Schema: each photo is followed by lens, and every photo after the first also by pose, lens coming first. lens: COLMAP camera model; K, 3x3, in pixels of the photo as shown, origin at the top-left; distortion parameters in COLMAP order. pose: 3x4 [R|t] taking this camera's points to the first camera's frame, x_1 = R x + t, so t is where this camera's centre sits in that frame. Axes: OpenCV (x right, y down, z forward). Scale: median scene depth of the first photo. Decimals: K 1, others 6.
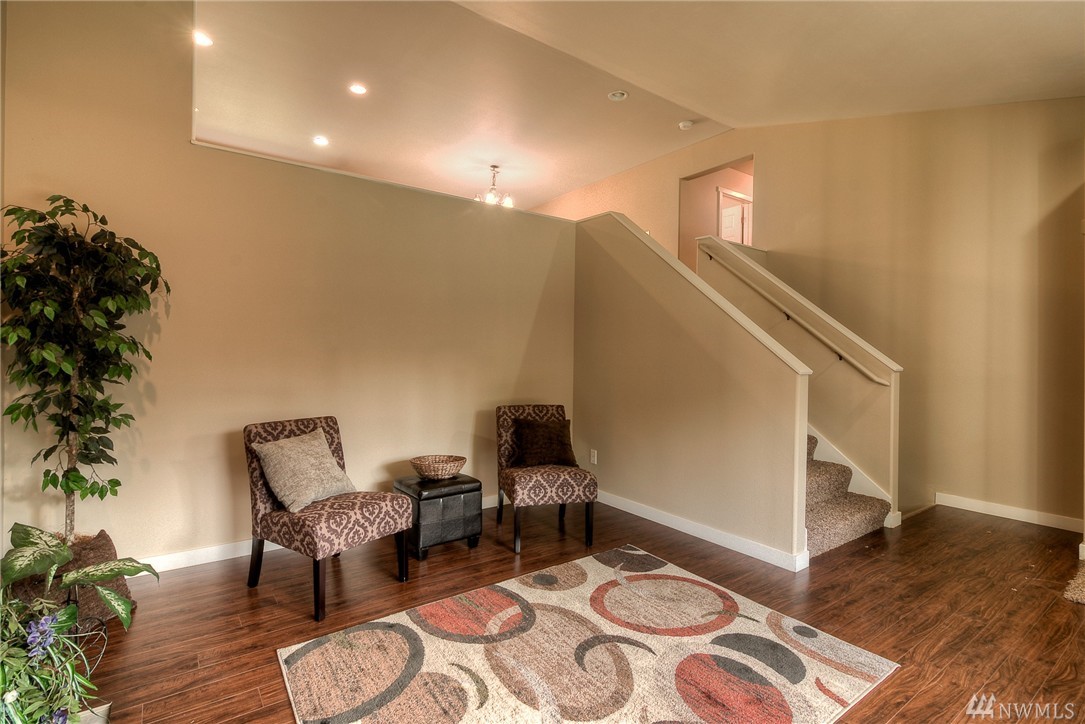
lens RADIAL K [[519.2, 0, 542.5], [0, 519.2, 359.7], [0, 0, 1]] dist [0.002424, -0.002811]
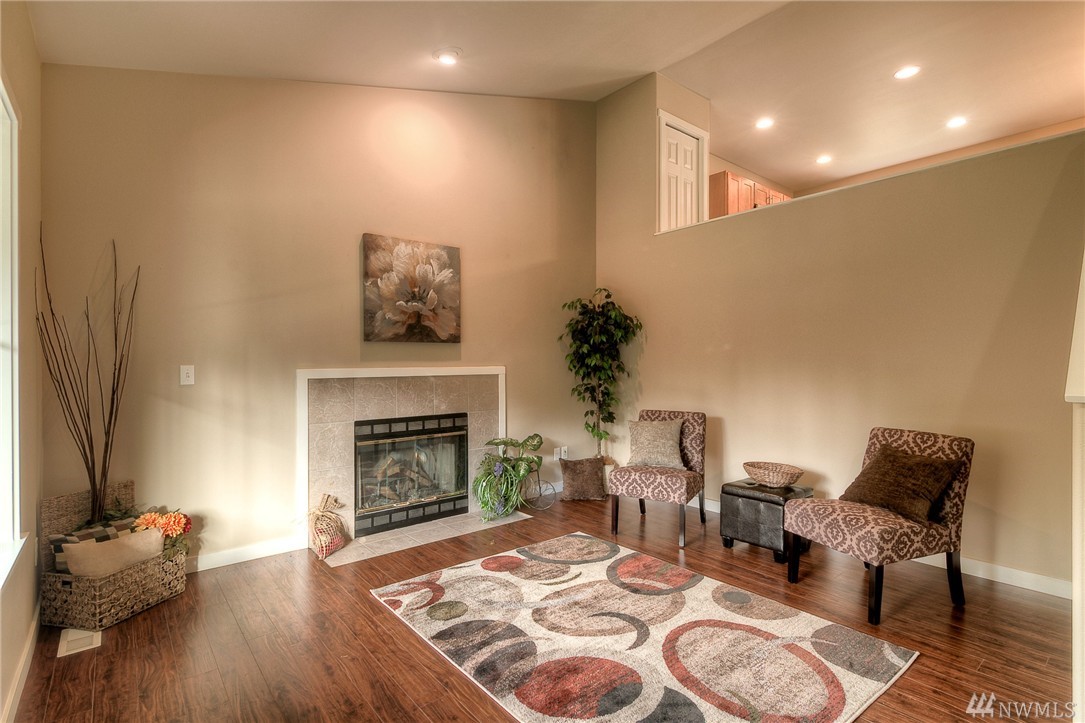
lens RADIAL K [[519.2, 0, 540.7], [0, 519.2, 365.9], [0, 0, 1]] dist [0.002424, -0.002811]
pose [[0.050448, -0.004366, -0.998717, 1.109102], [-0.005020, 0.999977, -0.004625, -0.000351], [0.998714, 0.005247, 0.050425, 0.680477]]
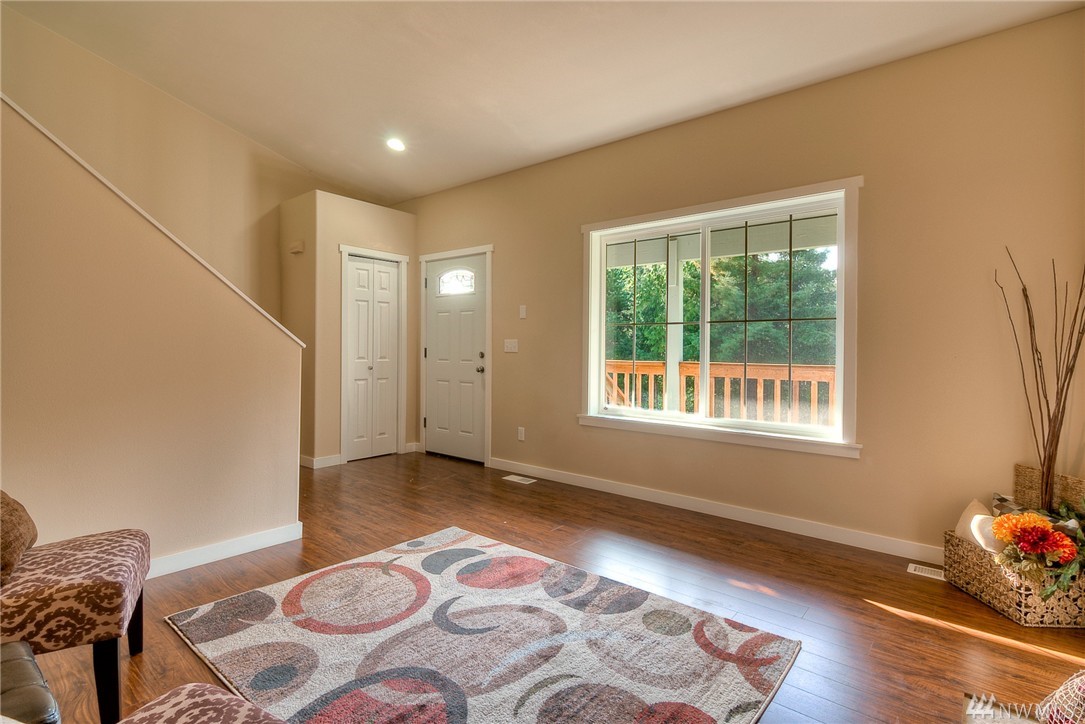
lens RADIAL K [[519.2, 0, 544.2], [0, 519.2, 355.6], [0, 0, 1]] dist [0.002424, -0.002811]
pose [[-0.242578, -0.029971, 0.969669, -0.789170], [0.000038, 0.999522, 0.030903, 0.012796], [-0.970132, 0.007533, -0.242461, 0.966674]]
